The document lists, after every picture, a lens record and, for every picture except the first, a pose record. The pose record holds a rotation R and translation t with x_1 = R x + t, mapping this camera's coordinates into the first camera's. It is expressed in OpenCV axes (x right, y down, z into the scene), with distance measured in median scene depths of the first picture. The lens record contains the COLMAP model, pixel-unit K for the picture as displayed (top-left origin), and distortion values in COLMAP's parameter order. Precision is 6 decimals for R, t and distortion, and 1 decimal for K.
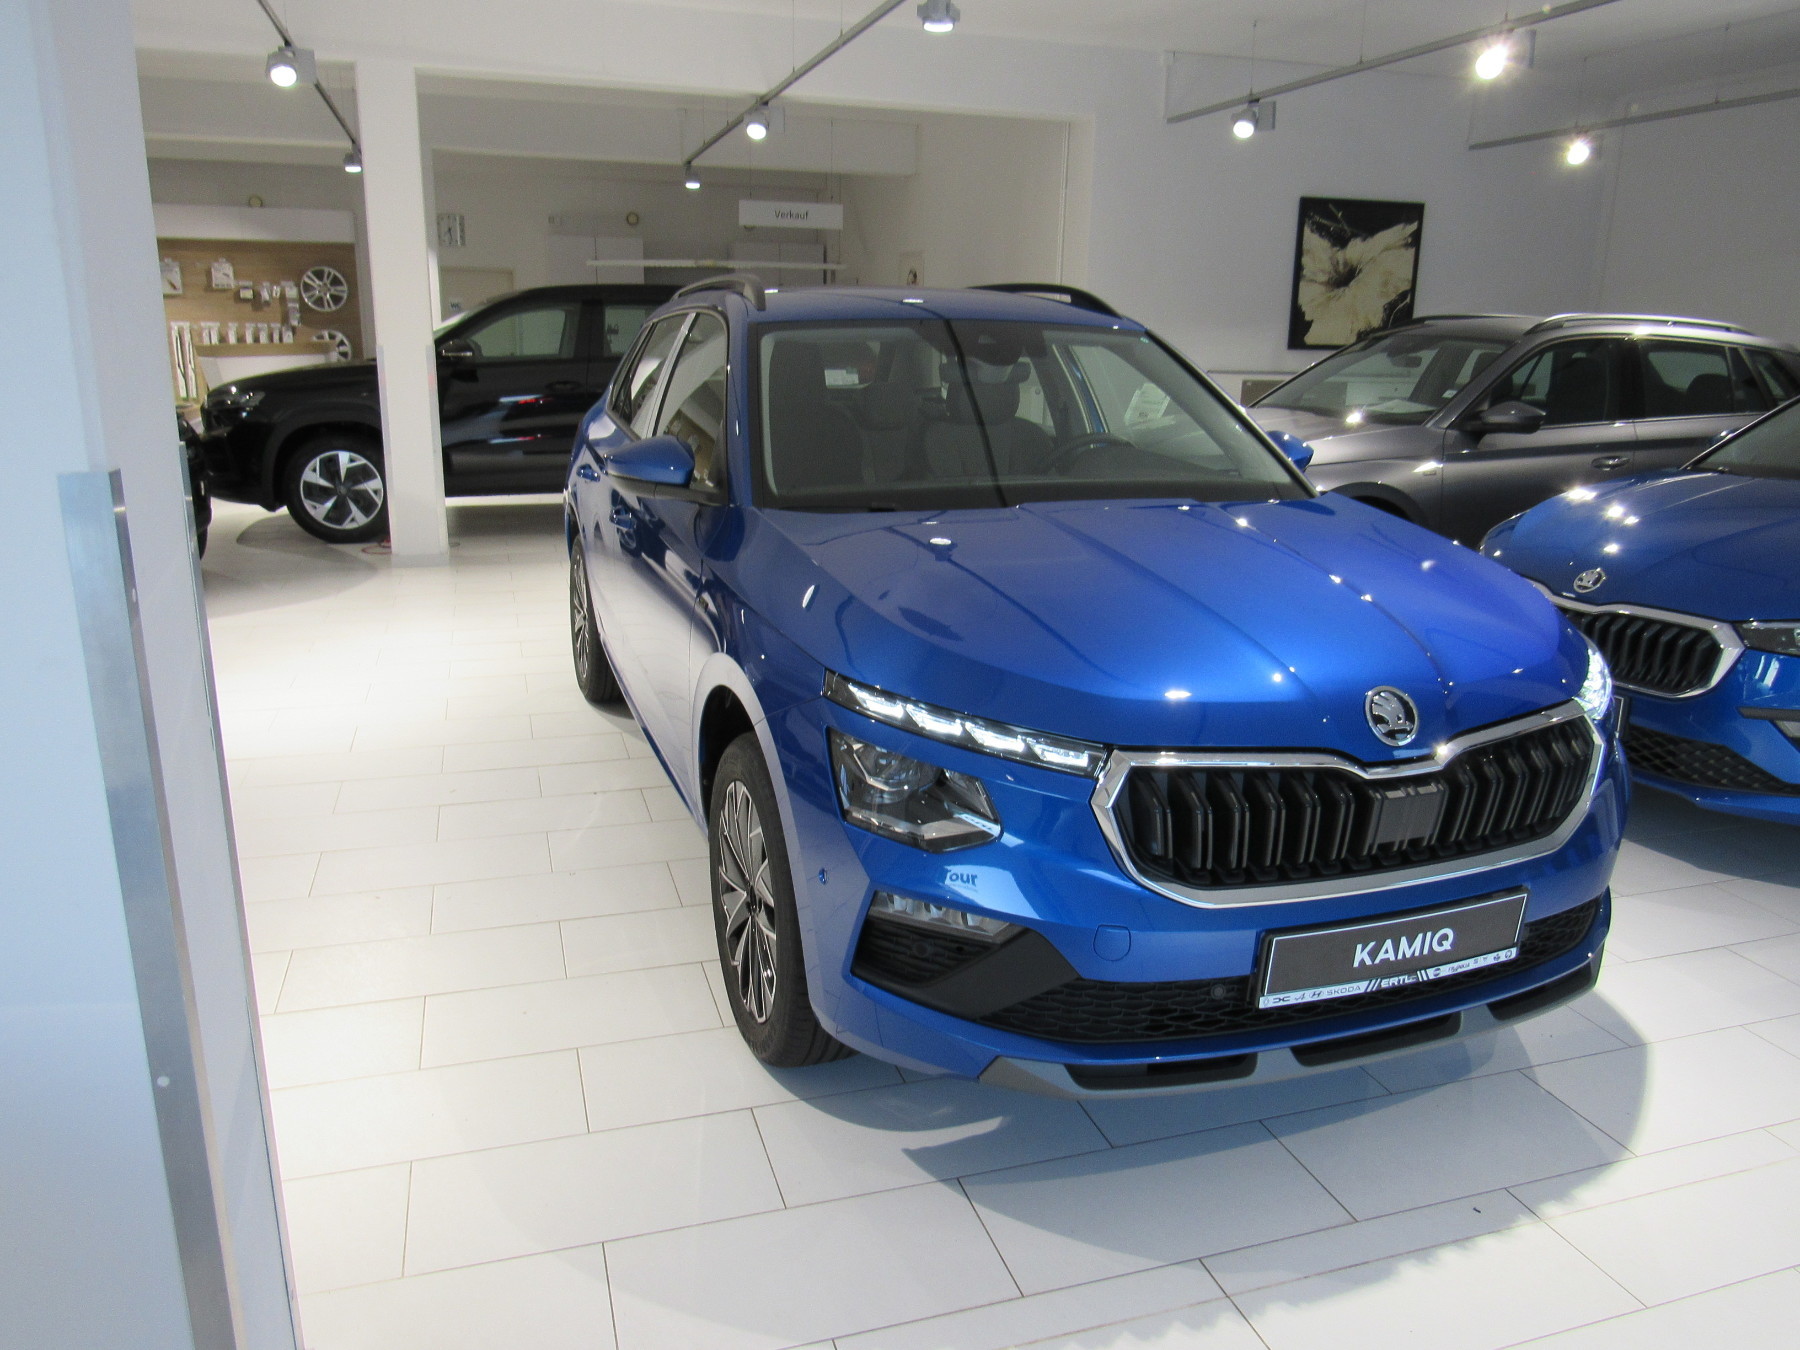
lens RADIAL K [[1286.2, 0, 900.0], [0, 1286.2, 675.0], [0, 0, 1]] dist [-0.026966, 0.005252]
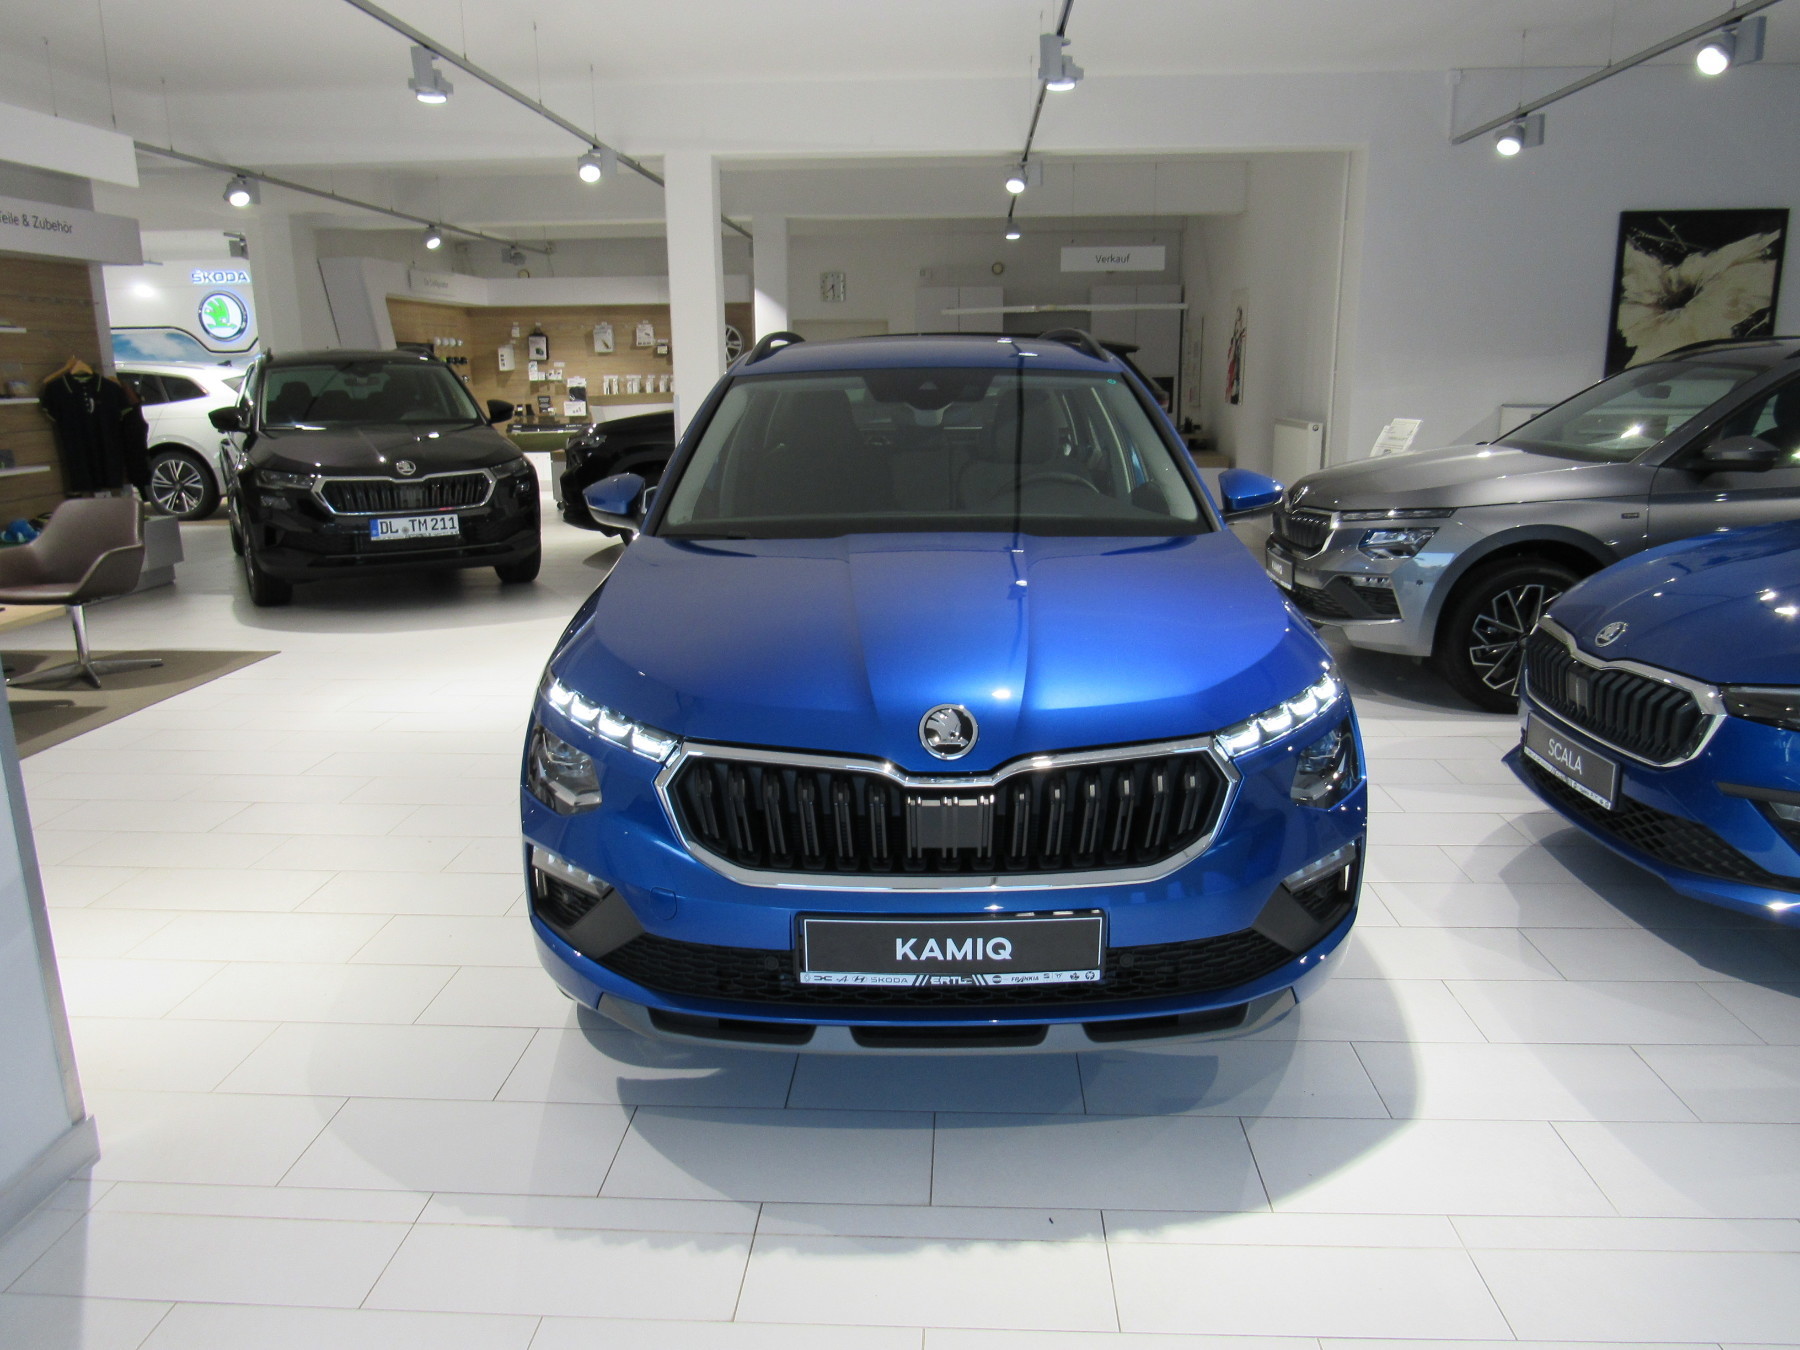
lens RADIAL K [[1286.2, 0, 900.0], [0, 1286.2, 675.0], [0, 0, 1]] dist [-0.026966, 0.005252]
pose [[0.935881, 0.054666, -0.348048, 0.430885], [-0.064583, 0.997768, -0.016946, 0.003161], [0.346345, 0.038337, 0.937323, -0.018518]]
